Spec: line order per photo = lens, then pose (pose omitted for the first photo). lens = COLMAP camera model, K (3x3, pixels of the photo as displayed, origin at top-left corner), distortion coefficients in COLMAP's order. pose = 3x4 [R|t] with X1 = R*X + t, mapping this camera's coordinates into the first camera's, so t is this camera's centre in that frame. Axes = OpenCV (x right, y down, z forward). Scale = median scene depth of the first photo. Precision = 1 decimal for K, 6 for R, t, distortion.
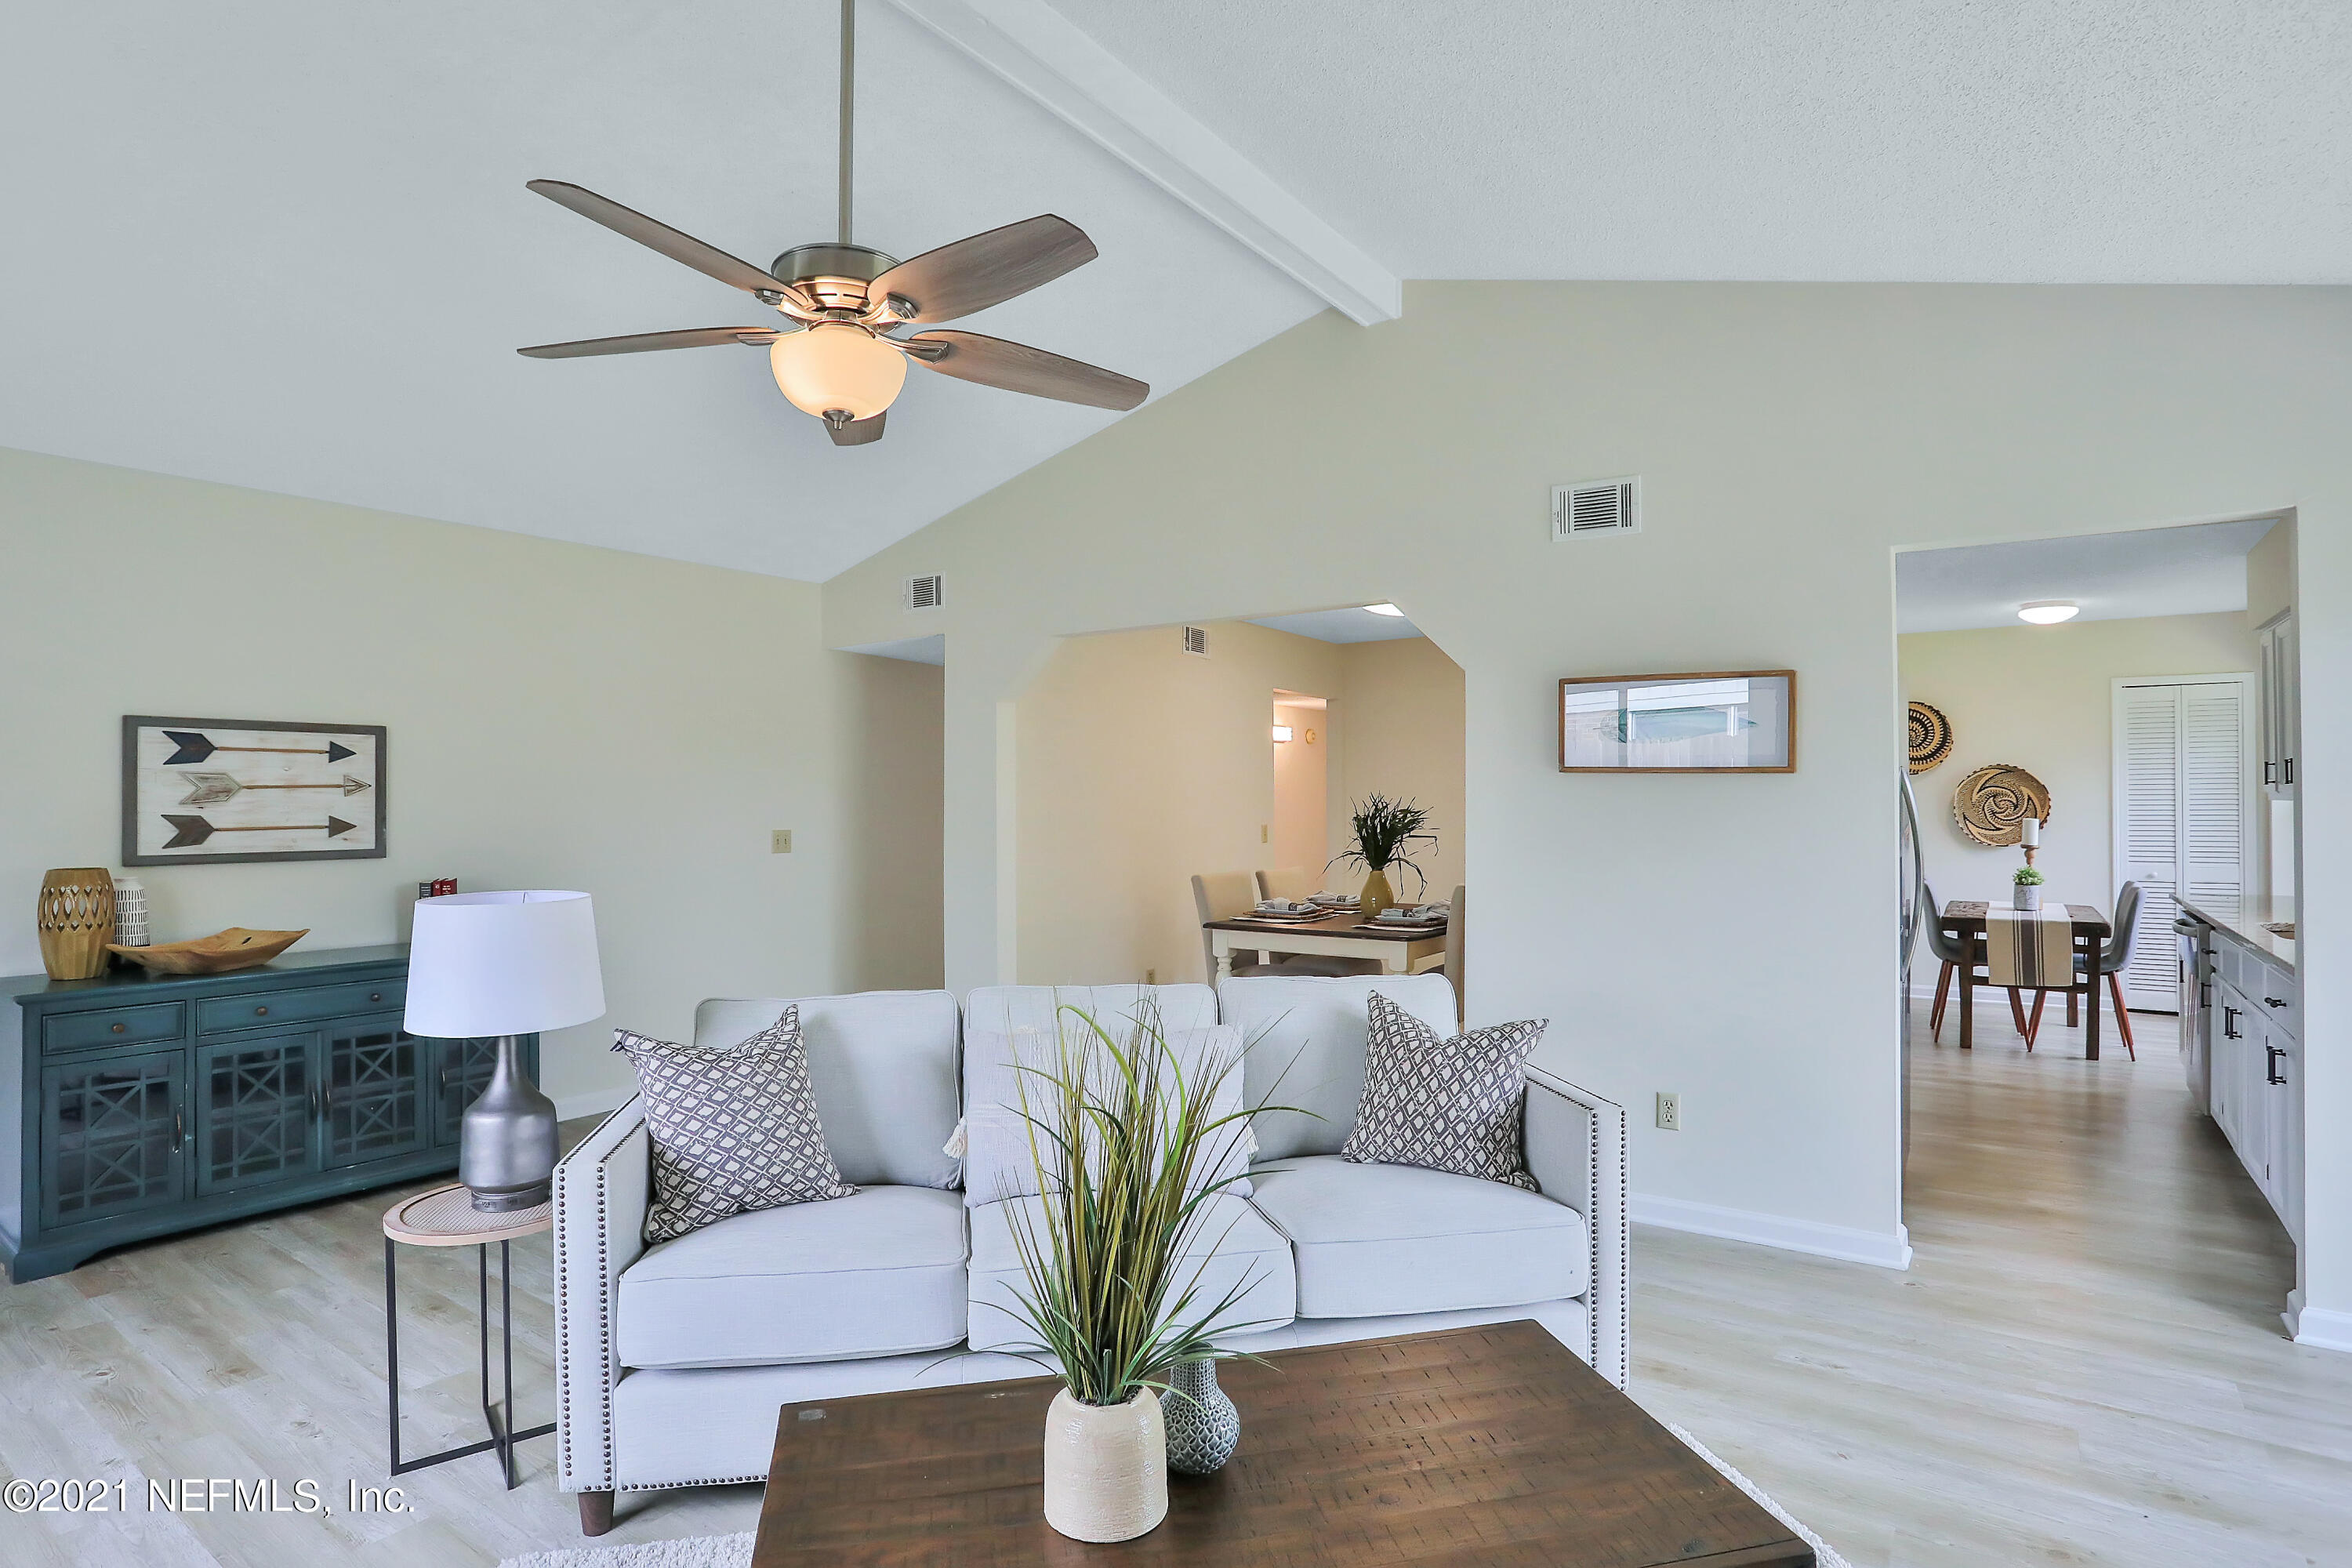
lens RADIAL K [[1226.0, 0, 1121.3], [0, 1226.0, 789.3], [0, 0, 1]] dist [-0.044378, 0.004915]
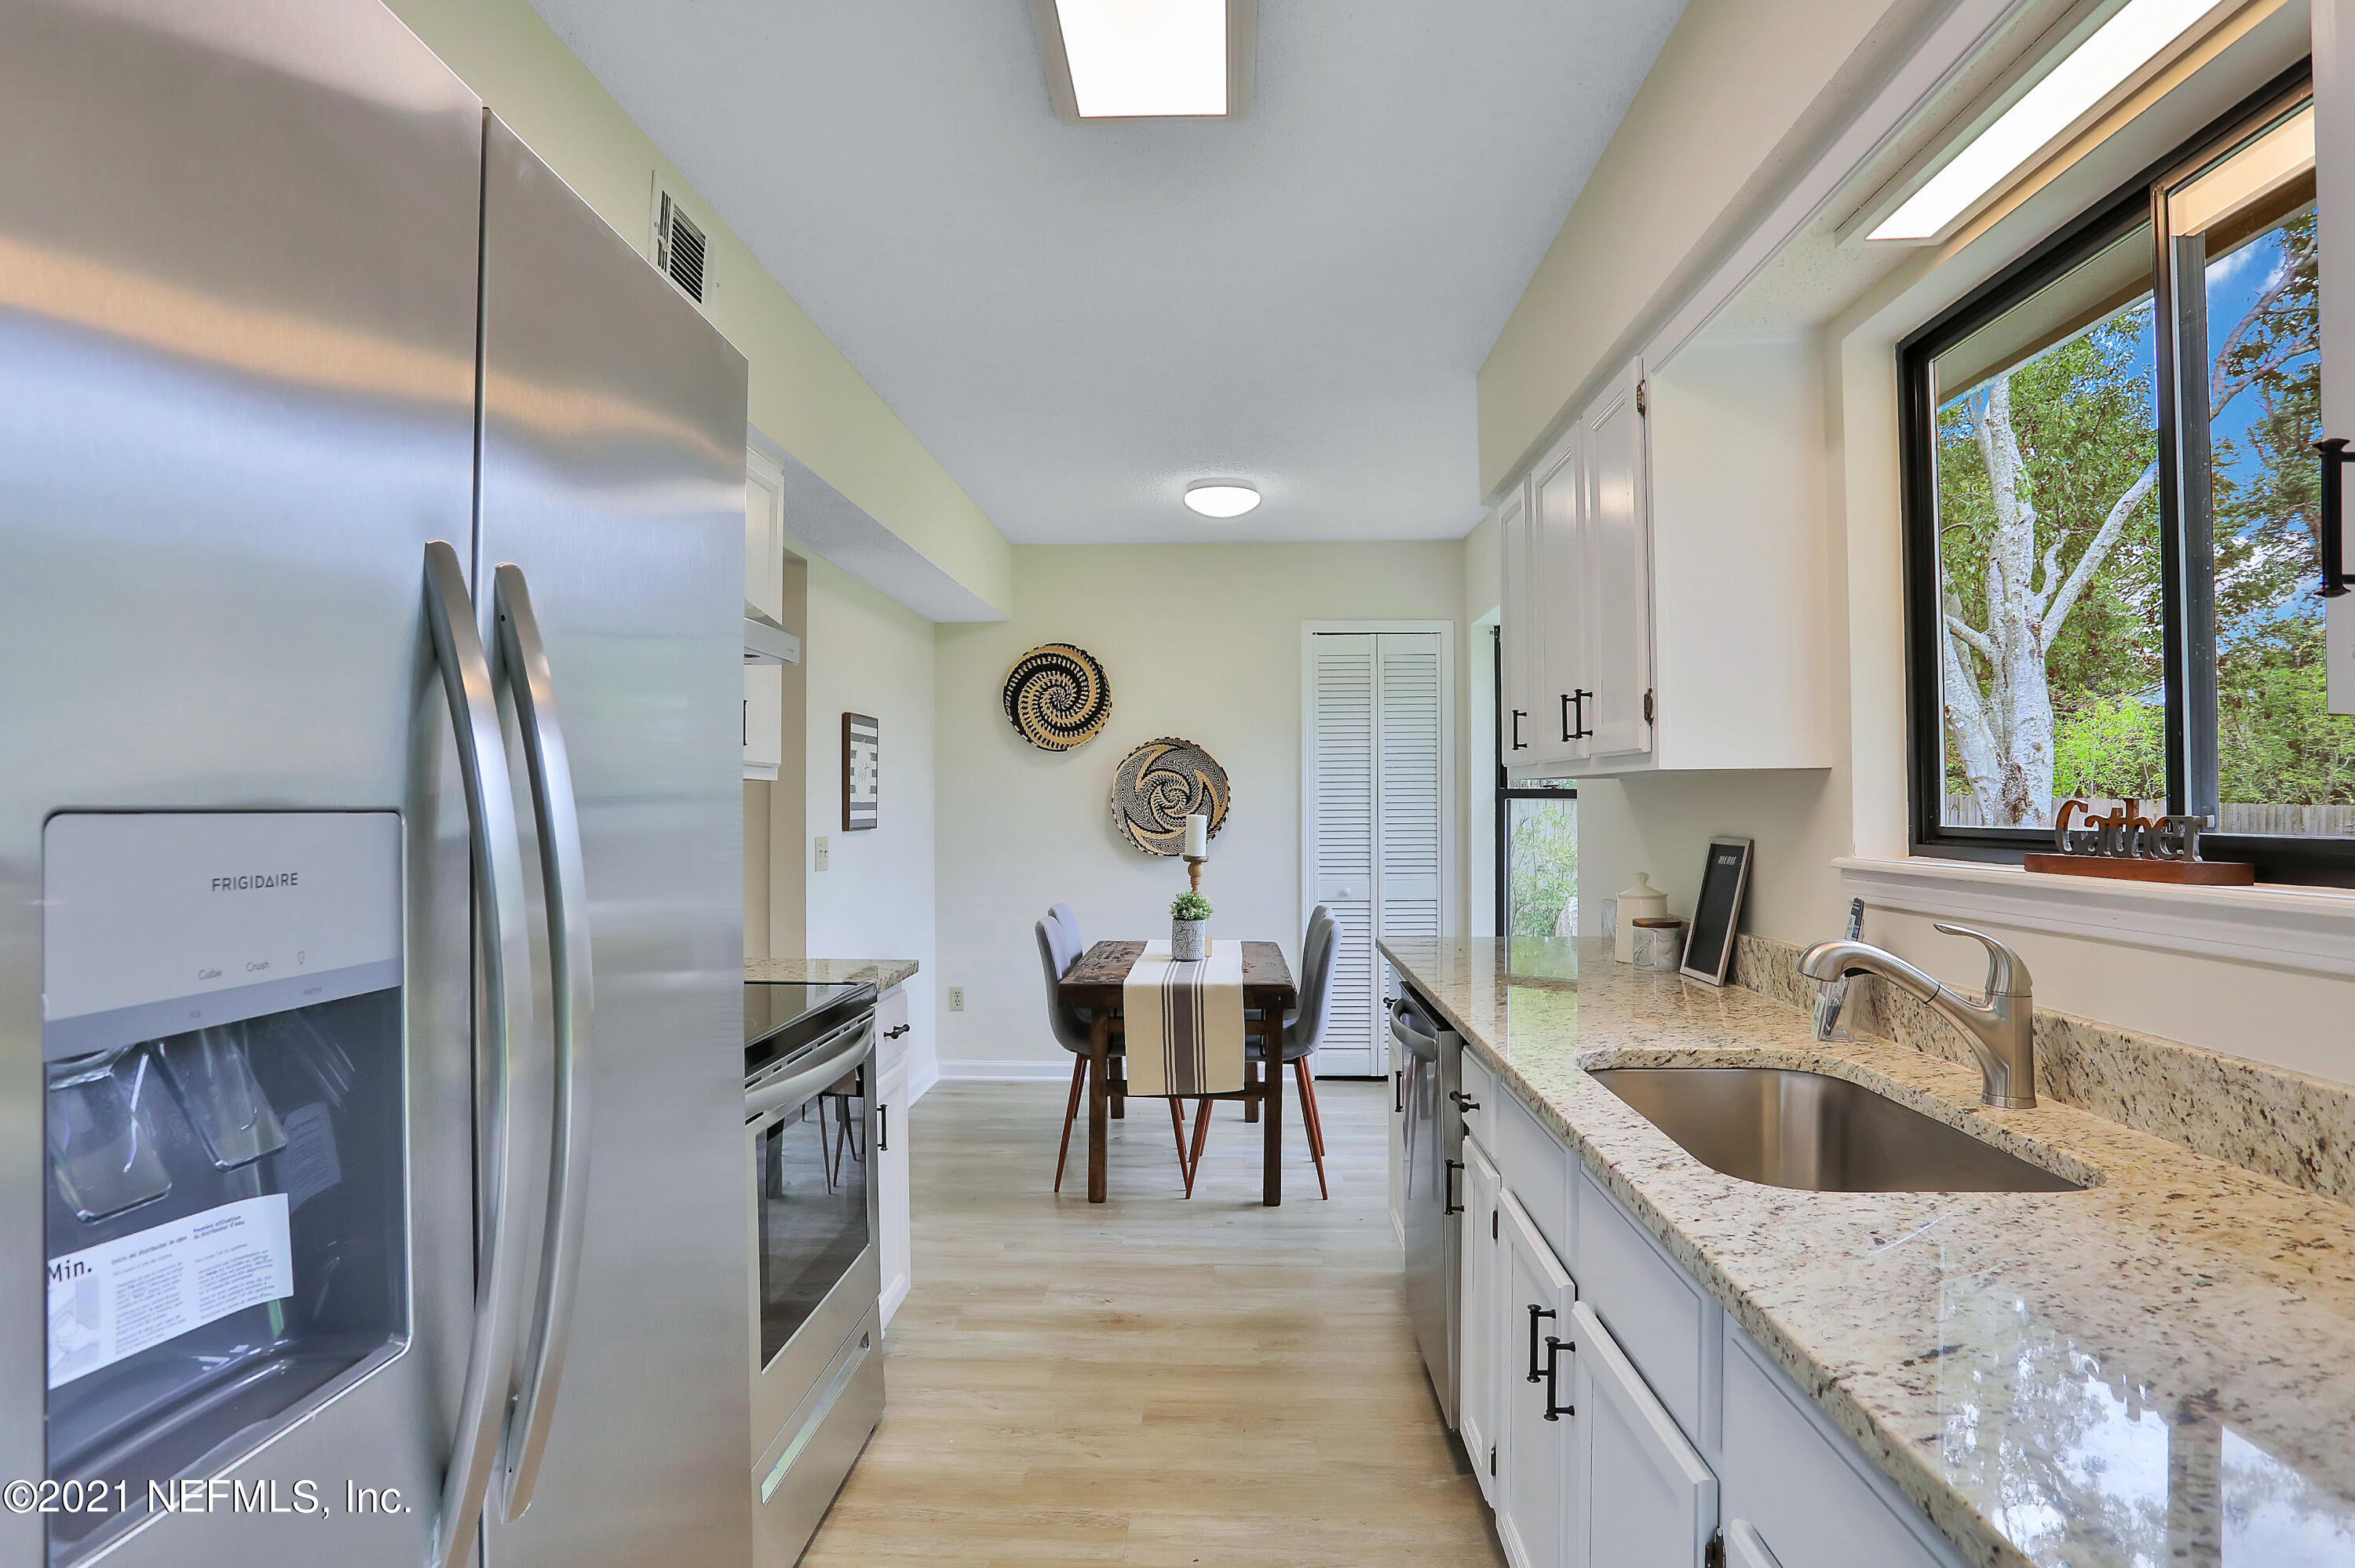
lens RADIAL K [[1227.4, 0, 1173.9], [0, 1227.4, 785.5], [0, 0, 1]] dist [-0.044378, 0.004915]
pose [[0.831442, 0.005548, 0.555584, 0.384988], [-0.005511, 0.999983, -0.001739, 0.009342], [-0.555585, -0.001616, 0.831459, 0.459774]]
